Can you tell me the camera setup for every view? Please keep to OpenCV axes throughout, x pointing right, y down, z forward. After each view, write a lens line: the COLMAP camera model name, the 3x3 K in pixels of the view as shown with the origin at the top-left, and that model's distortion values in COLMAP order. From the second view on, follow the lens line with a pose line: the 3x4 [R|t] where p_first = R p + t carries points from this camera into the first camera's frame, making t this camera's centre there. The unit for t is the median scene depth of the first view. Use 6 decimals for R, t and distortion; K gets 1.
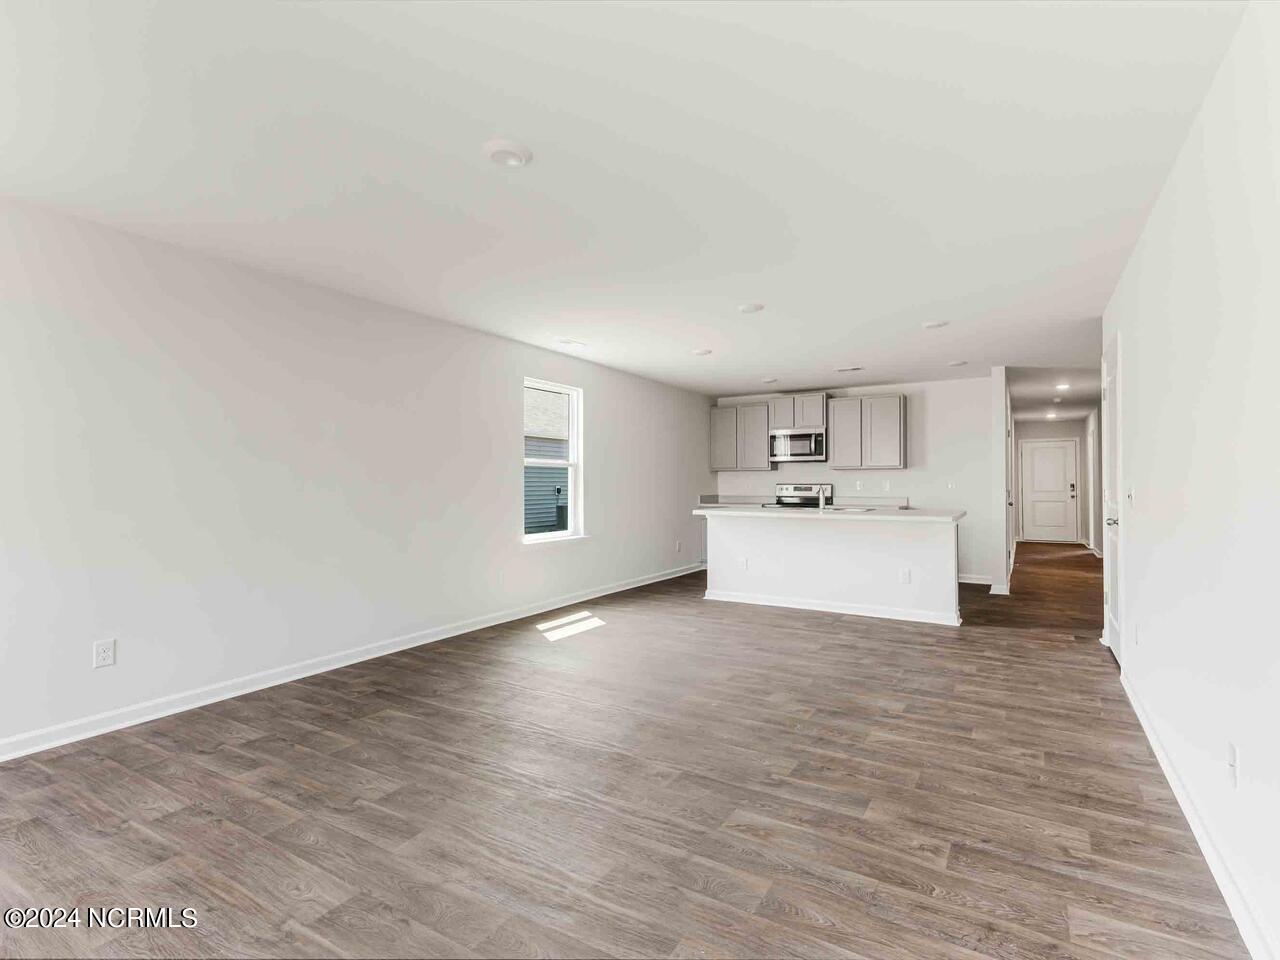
lens RADIAL K [[630.7, 0, 643.6], [0, 630.7, 461.5], [0, 0, 1]] dist [0.010610, -0.000885]
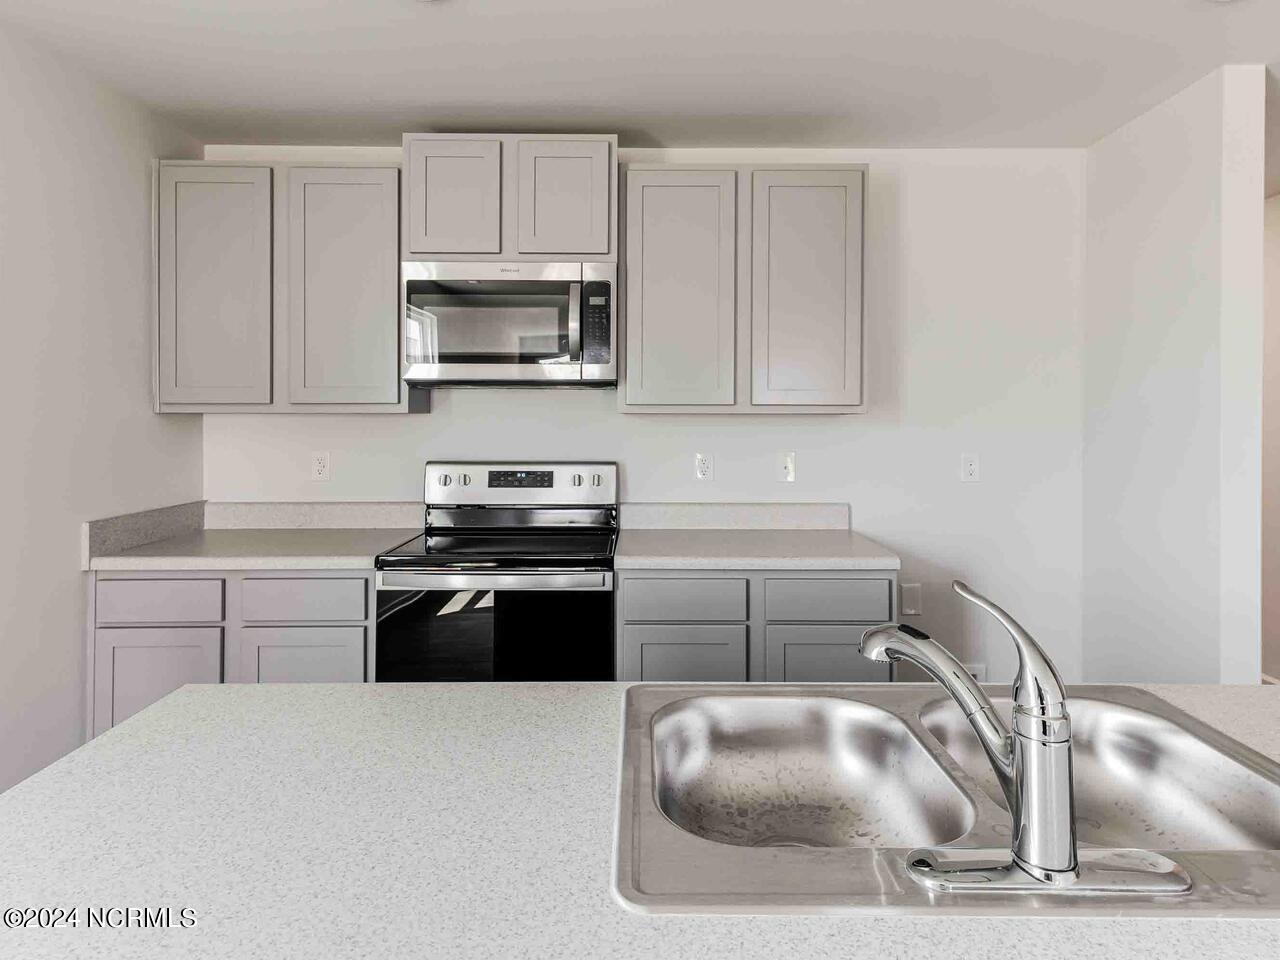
lens RADIAL K [[747.7, 0, 643.2], [0, 747.7, 420.7], [0, 0, 1]] dist [0.016442, -0.000351]
pose [[0.854918, 0.001384, 0.518761, 0.159817], [-0.020533, 0.999303, 0.031172, 0.006057], [-0.518356, -0.037302, 0.854351, 0.888576]]
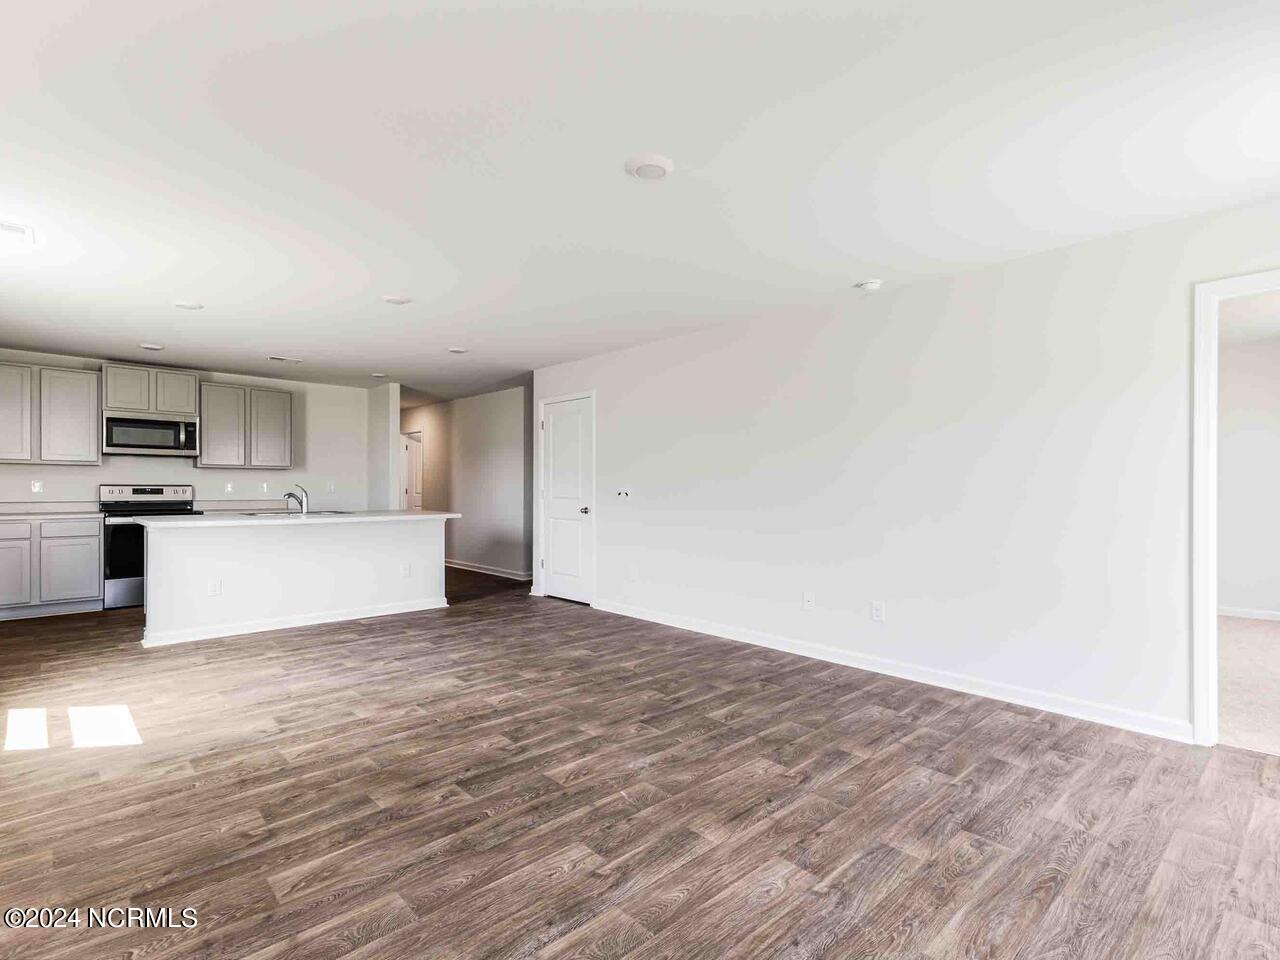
lens RADIAL K [[644.0, 0, 639.9], [0, 644.0, 504.0], [0, 0, 1]] dist [0.029194, 0.000164]
pose [[0.269085, -0.025265, 0.962785, -0.462508], [-0.038126, 0.998593, 0.036860, 0.008411], [-0.962362, -0.046626, 0.267743, 0.277802]]
